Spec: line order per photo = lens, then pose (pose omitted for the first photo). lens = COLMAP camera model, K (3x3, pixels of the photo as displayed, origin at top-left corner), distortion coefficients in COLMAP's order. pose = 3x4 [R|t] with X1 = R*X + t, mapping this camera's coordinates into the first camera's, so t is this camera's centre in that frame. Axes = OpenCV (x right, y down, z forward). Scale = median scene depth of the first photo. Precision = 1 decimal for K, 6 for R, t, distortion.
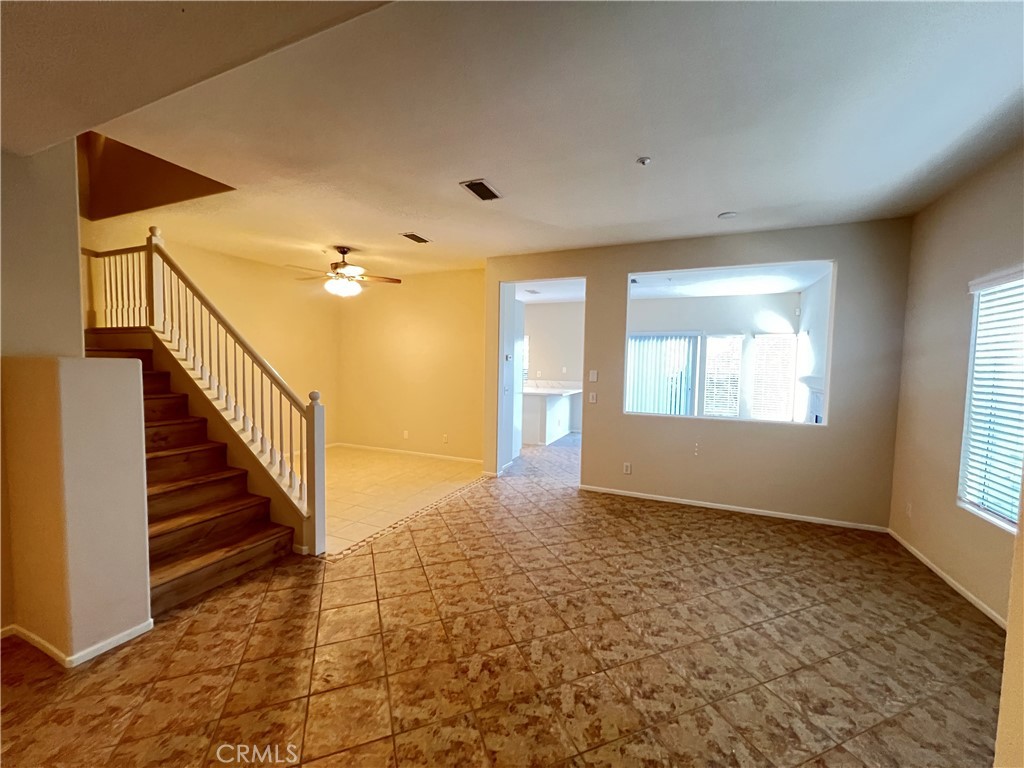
lens RADIAL K [[408.5, 0, 514.1], [0, 408.5, 385.3], [0, 0, 1]] dist [0.004154, 0.000007]
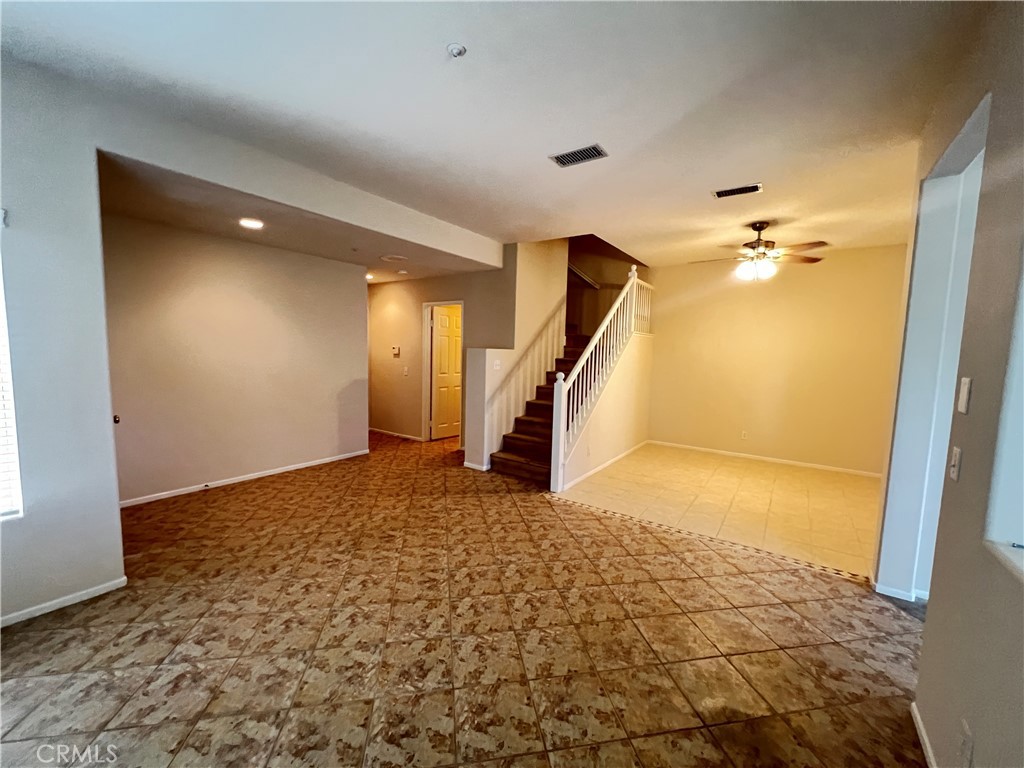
lens RADIAL K [[408.5, 0, 514.2], [0, 408.5, 383.9], [0, 0, 1]] dist [0.004154, 0.000007]
pose [[-0.200411, 0.058550, -0.977961, 1.134443], [-0.082119, 0.993696, 0.076321, -0.054053], [0.976264, 0.095605, -0.194340, 1.436114]]
